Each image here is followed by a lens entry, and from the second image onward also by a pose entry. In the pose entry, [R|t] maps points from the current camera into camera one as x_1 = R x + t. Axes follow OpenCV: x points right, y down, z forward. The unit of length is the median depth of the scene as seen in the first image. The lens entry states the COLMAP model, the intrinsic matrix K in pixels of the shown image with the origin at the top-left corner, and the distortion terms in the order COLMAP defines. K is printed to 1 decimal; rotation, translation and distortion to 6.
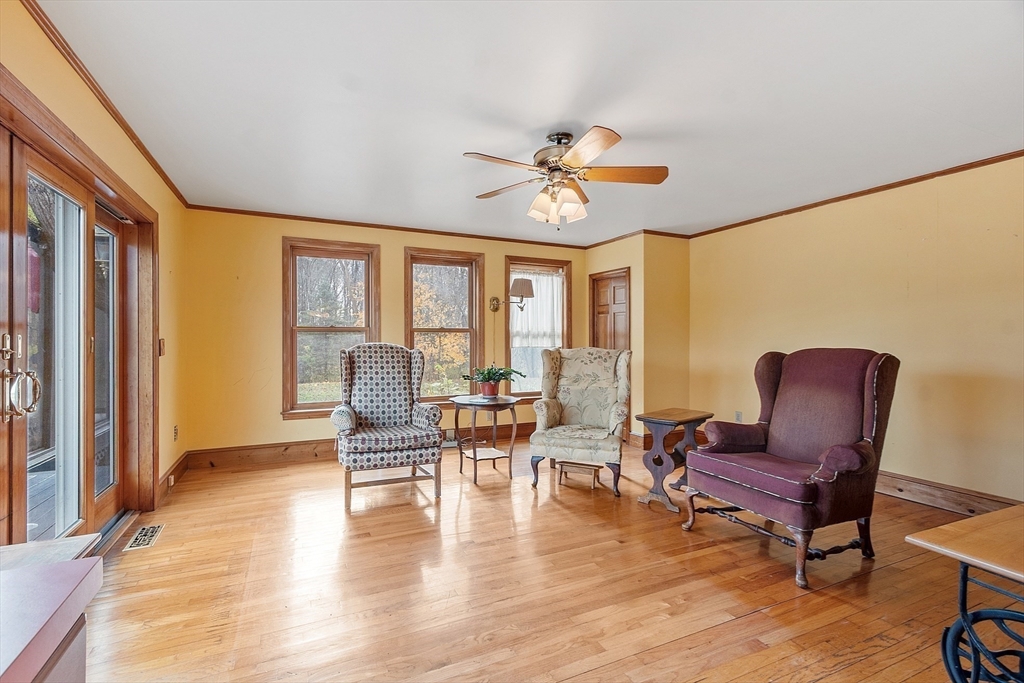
lens RADIAL K [[448.2, 0, 511.9], [0, 448.2, 326.3], [0, 0, 1]] dist [0.007508, 0.000181]
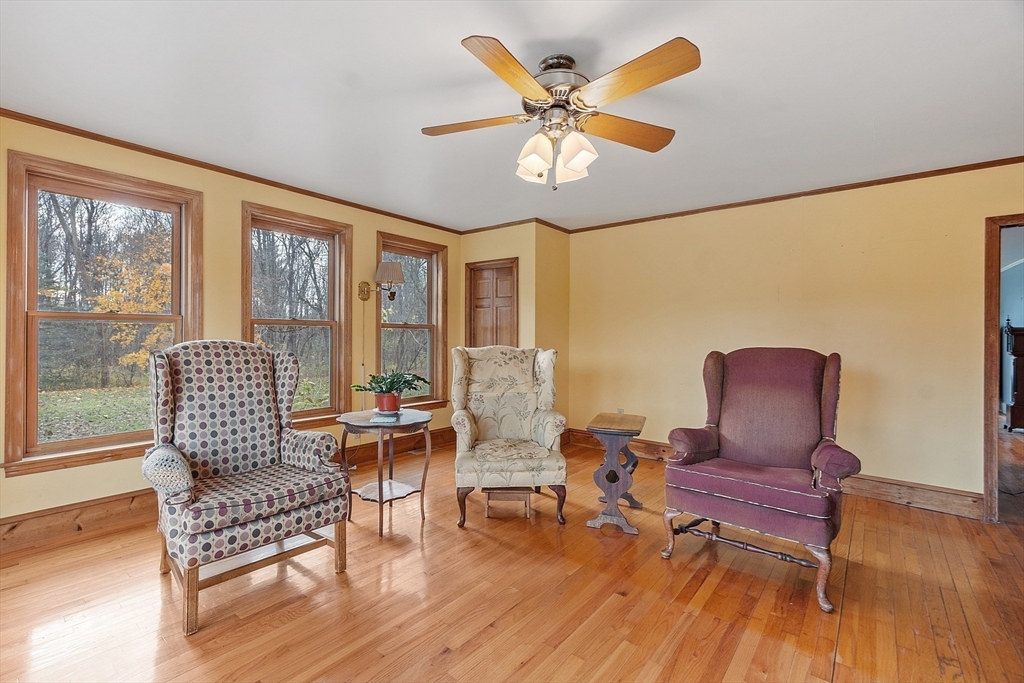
lens RADIAL K [[448.2, 0, 511.9], [0, 448.2, 326.3], [0, 0, 1]] dist [0.007508, 0.000181]
pose [[0.911833, 0.016267, 0.410239, -0.193113], [-0.020101, 0.999785, 0.005033, 0.006170], [-0.410069, -0.012836, 0.911964, 0.262322]]
